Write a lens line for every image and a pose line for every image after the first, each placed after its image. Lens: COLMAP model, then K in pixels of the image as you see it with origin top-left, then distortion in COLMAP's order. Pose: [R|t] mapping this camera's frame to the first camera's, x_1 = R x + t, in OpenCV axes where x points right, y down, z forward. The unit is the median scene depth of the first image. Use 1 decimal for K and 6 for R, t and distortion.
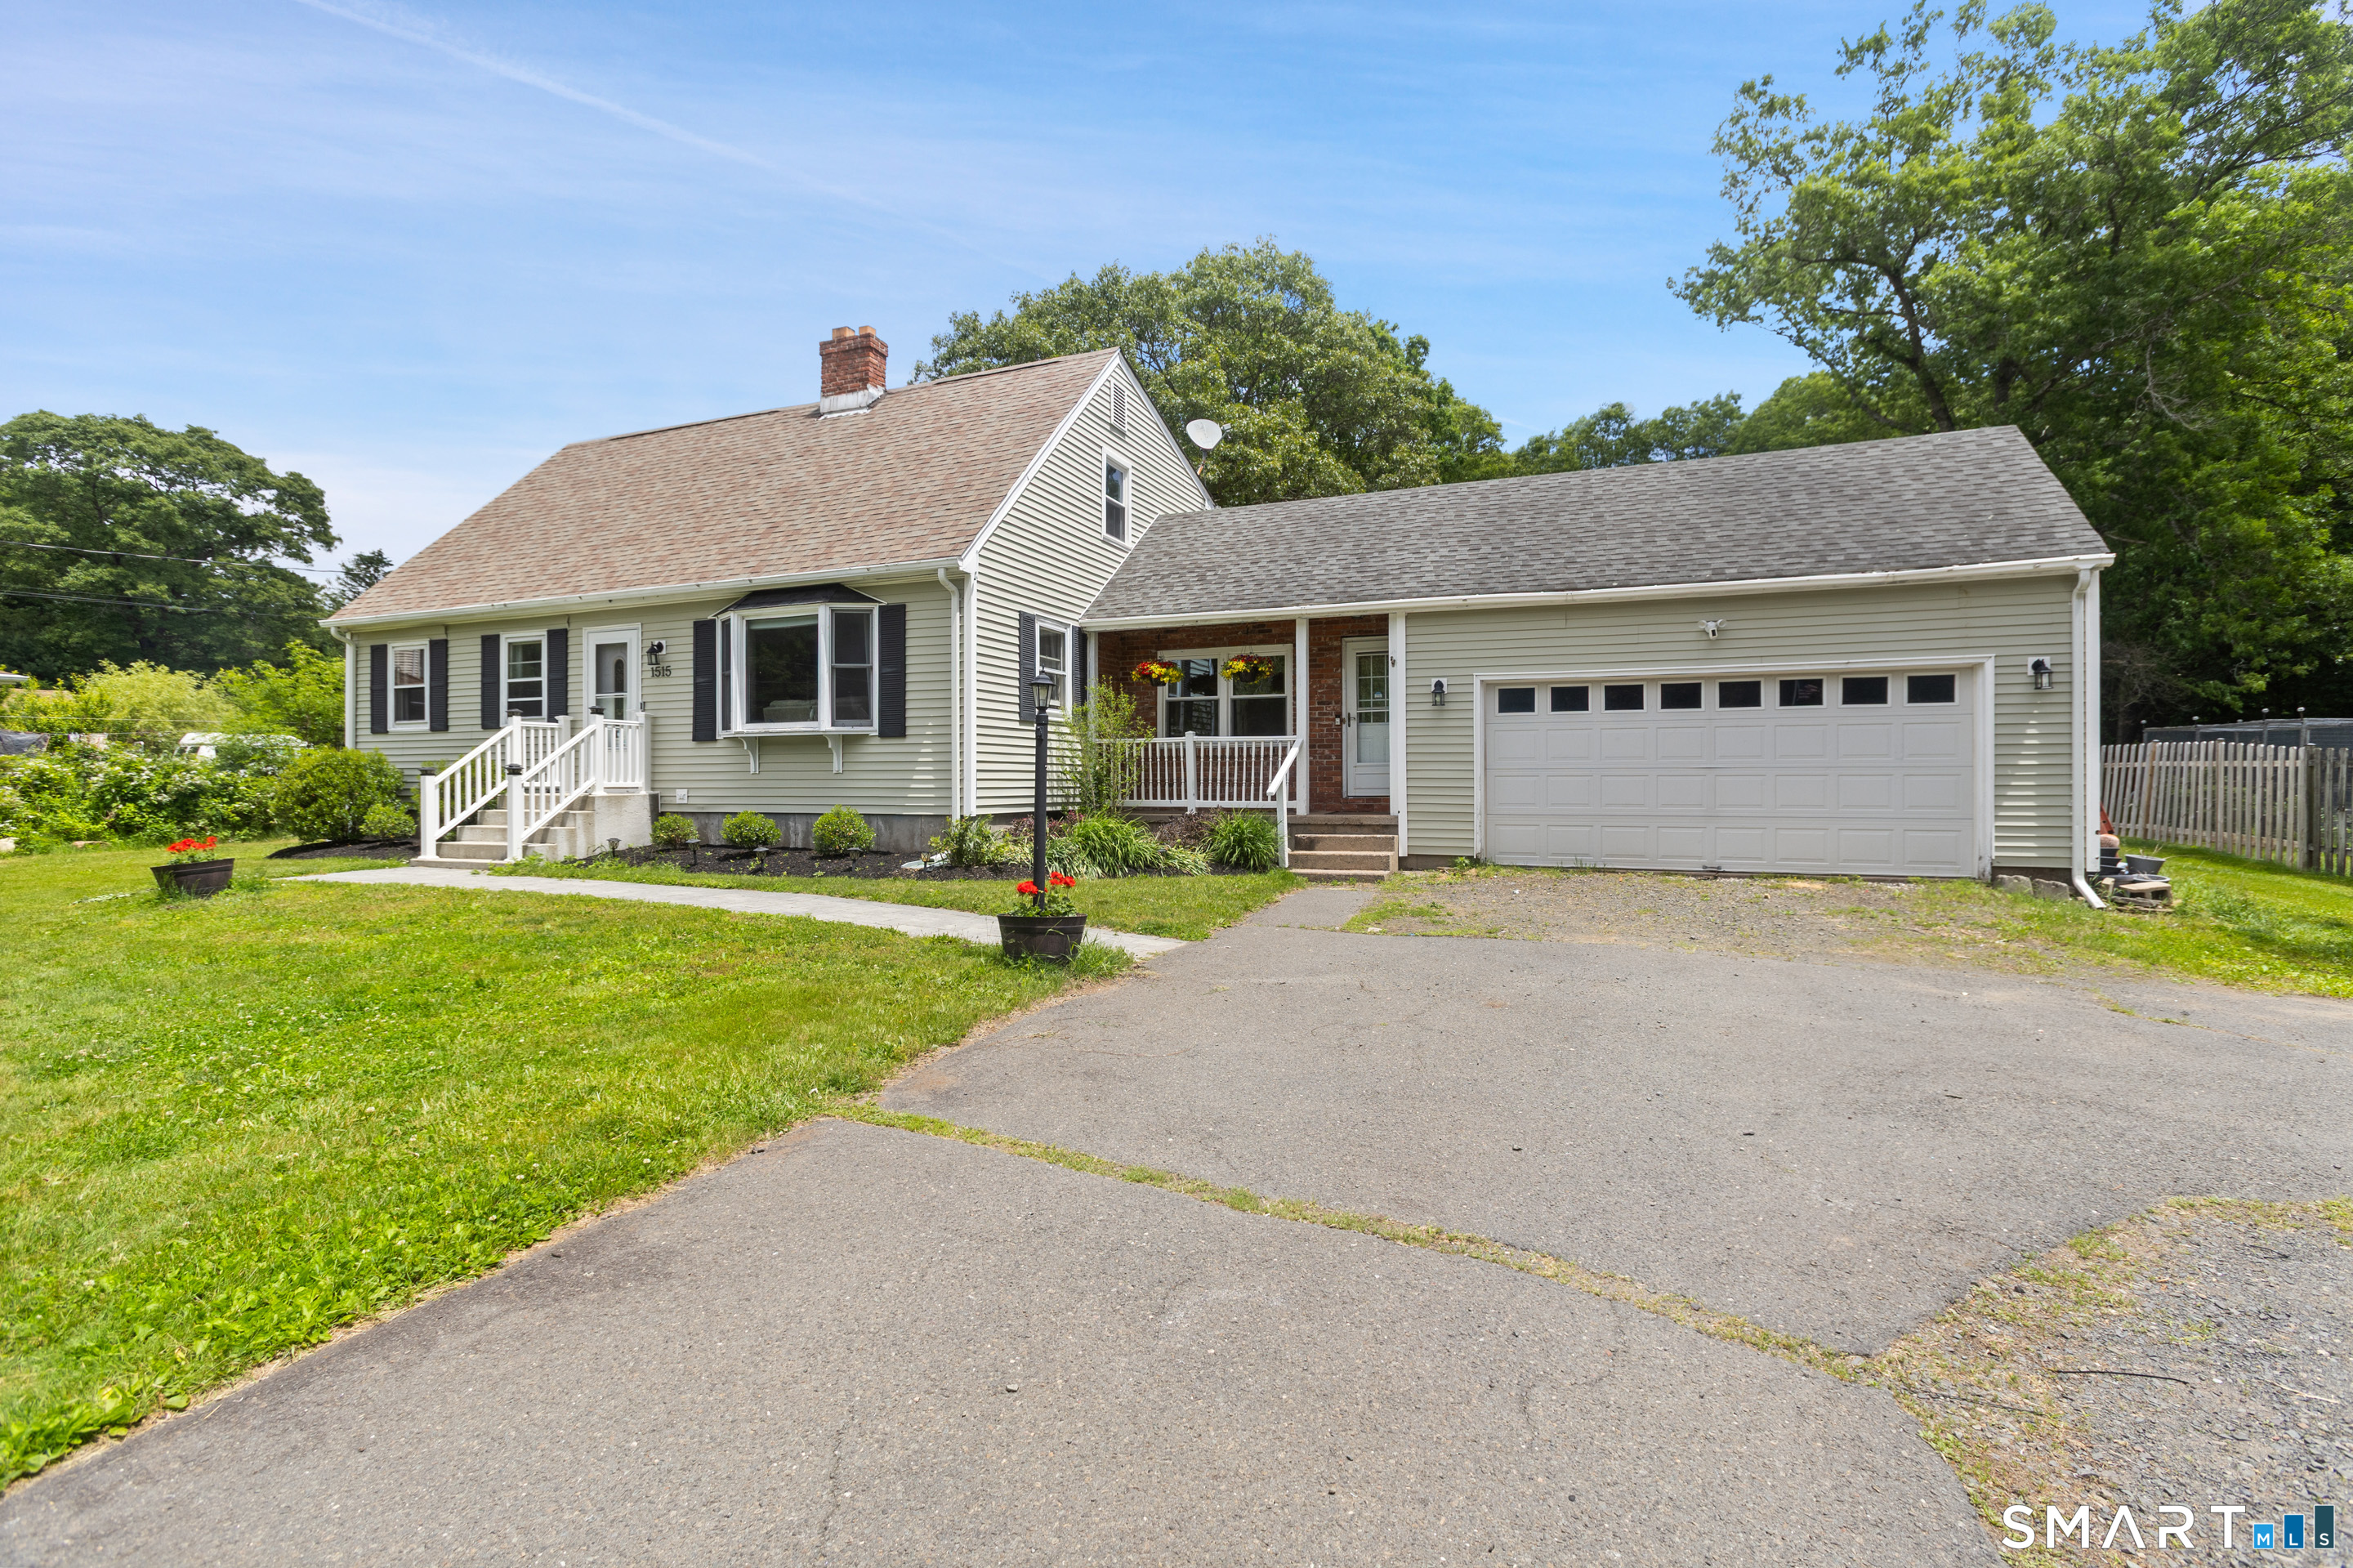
lens RADIAL K [[1059.7, 0, 1176.5], [0, 1059.7, 784.0], [0, 0, 1]] dist [-0.026889, 0.021007]
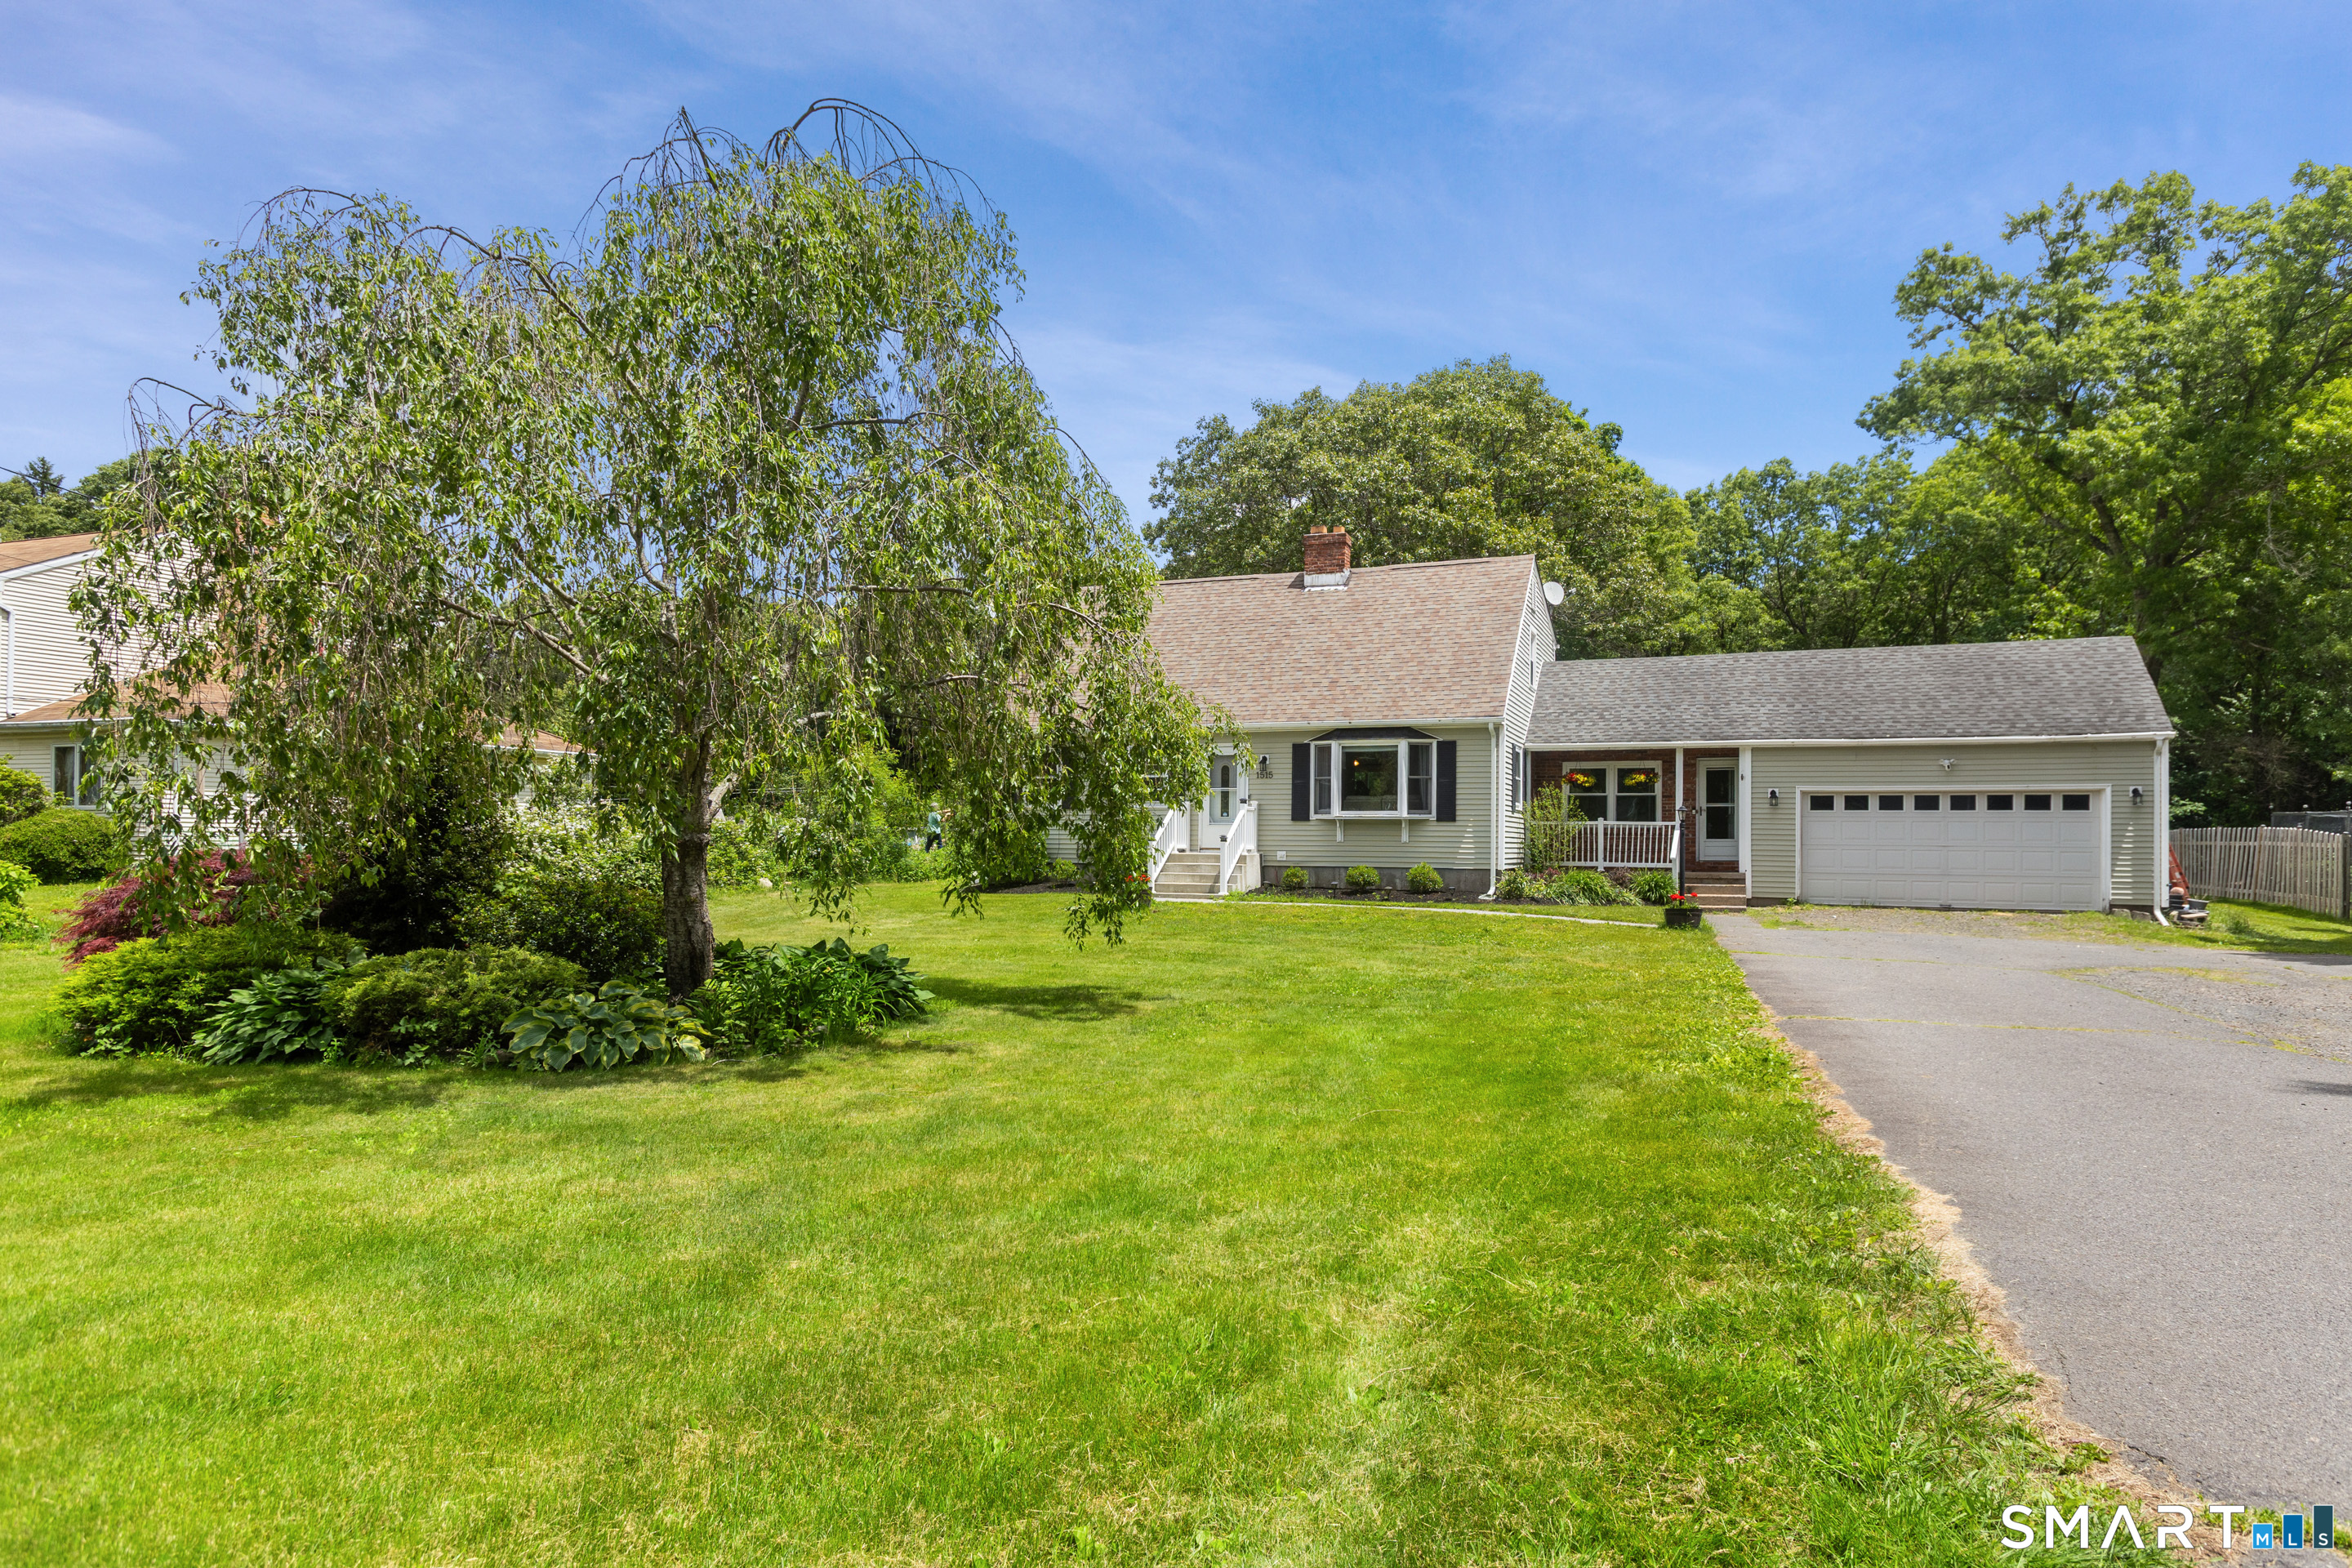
lens RADIAL K [[1308.3, 0, 1174.4], [0, 1308.3, 822.2], [0, 0, 1]] dist [-0.002488, -0.001514]
pose [[0.999924, 0.012060, 0.002520, -0.687061], [-0.012012, 0.999761, -0.018257, -0.000449], [-0.002740, 0.018226, 0.999830, -1.020739]]
